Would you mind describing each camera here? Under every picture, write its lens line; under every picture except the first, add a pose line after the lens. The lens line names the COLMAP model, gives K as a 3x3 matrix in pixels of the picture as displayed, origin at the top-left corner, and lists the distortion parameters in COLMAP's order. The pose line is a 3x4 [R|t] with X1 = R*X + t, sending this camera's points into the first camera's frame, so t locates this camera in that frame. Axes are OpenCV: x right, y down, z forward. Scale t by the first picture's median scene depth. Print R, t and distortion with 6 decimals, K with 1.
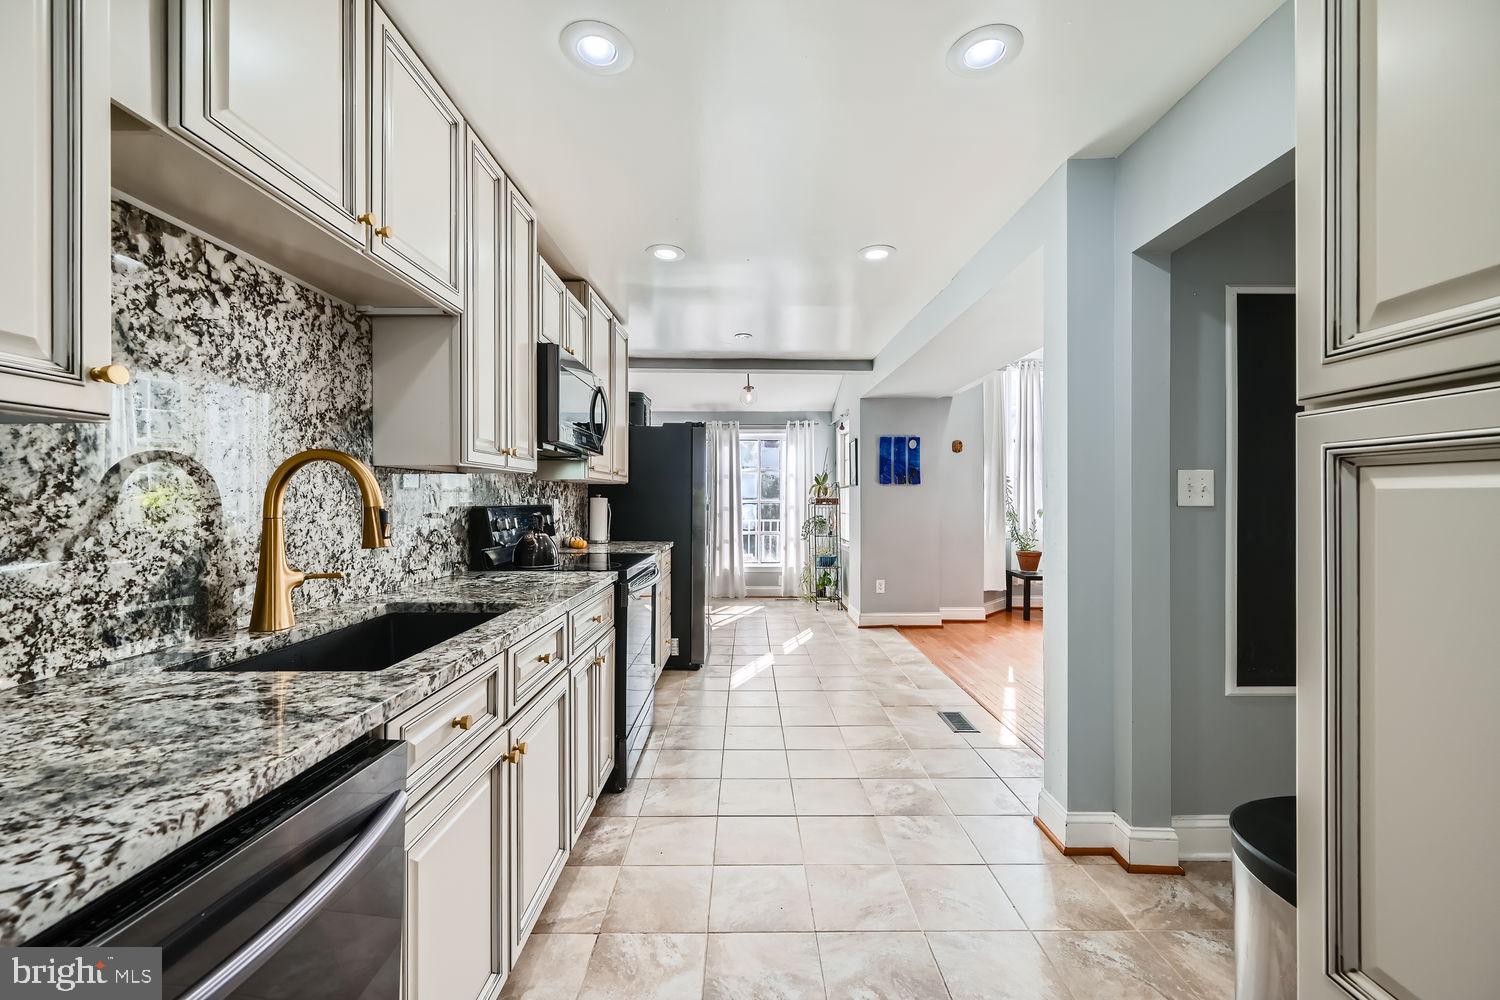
lens RADIAL K [[598.7, 0, 753.5], [0, 598.7, 500.2], [0, 0, 1]] dist [-0.001842, -0.000146]
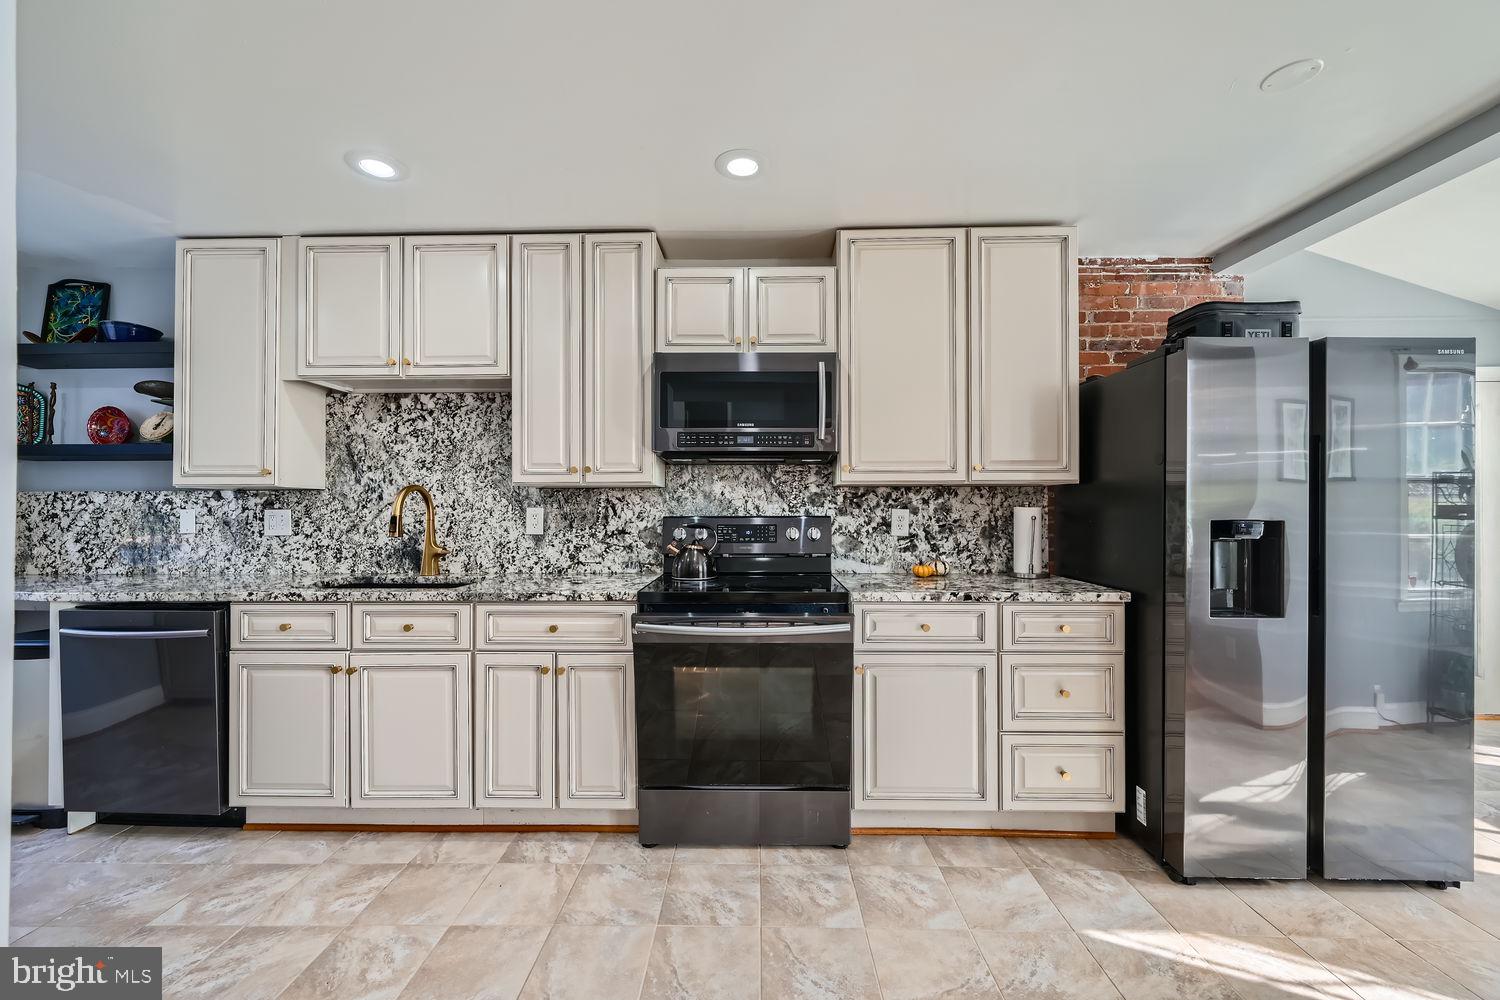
lens RADIAL K [[595.1, 0, 747.6], [0, 595.1, 505.4], [0, 0, 1]] dist [0.000021, 0.000104]
pose [[-0.030021, -0.002407, -0.999546, 1.187653], [0.001440, 0.999996, -0.002451, -0.013372], [0.999548, -0.001513, -0.030018, 2.174916]]
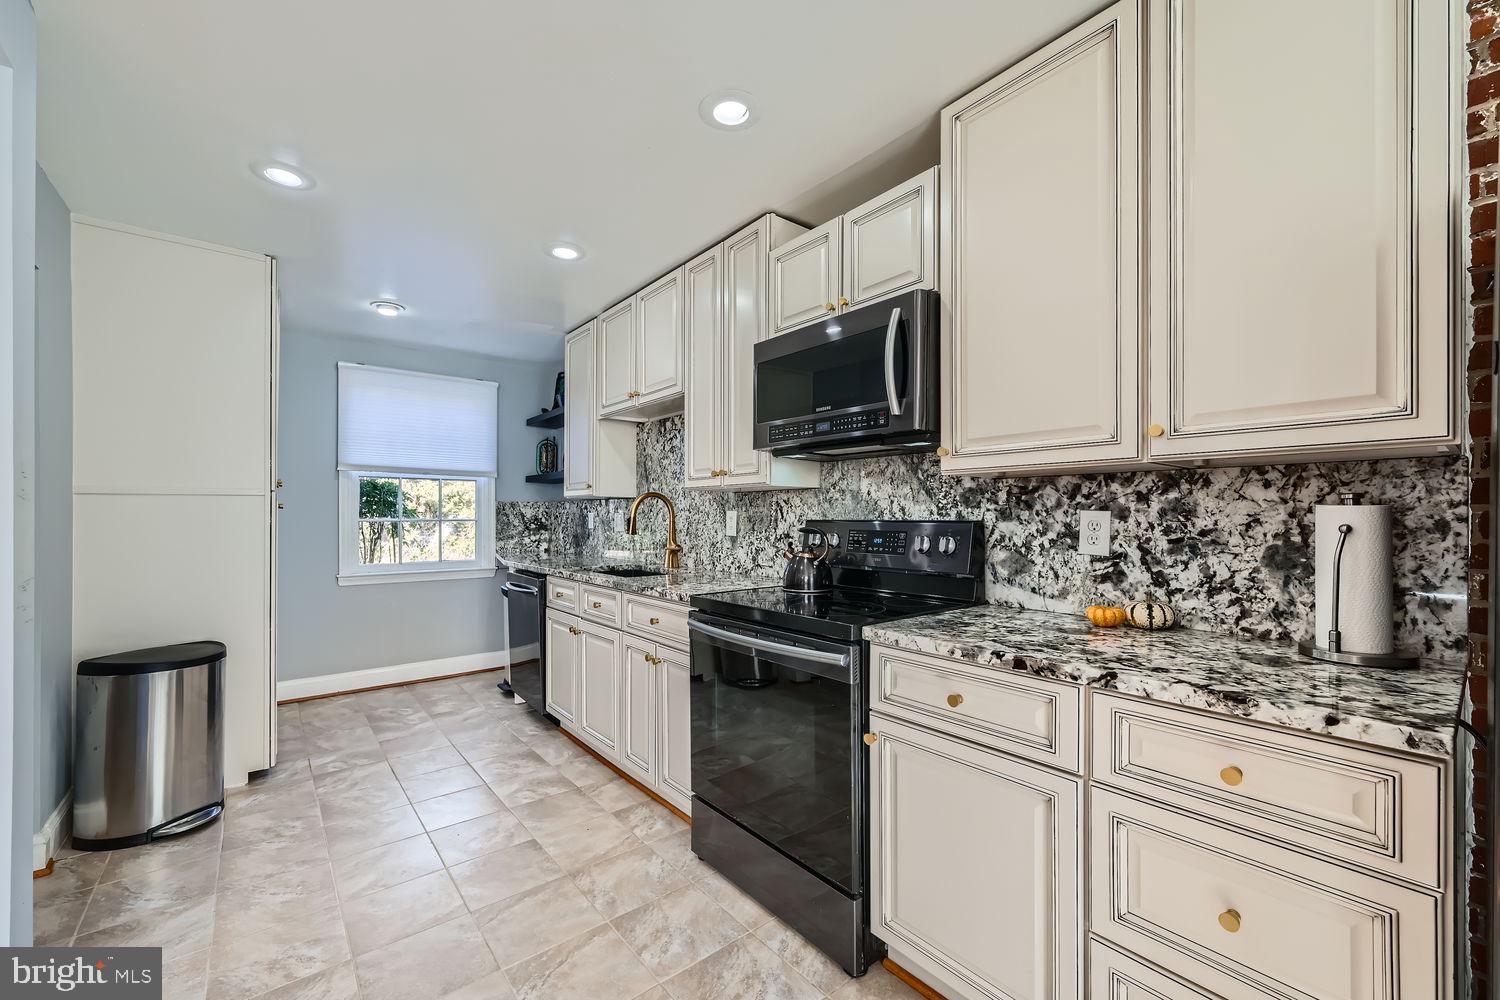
lens RADIAL K [[606.4, 0, 748.7], [0, 606.4, 515.4], [0, 0, 1]] dist [-0.001320, -0.000021]
pose [[-0.784875, 0.001757, -0.619652, 0.474761], [0.000939, 0.999998, 0.001646, 0.002000], [0.619654, 0.000710, -0.784875, 3.179152]]
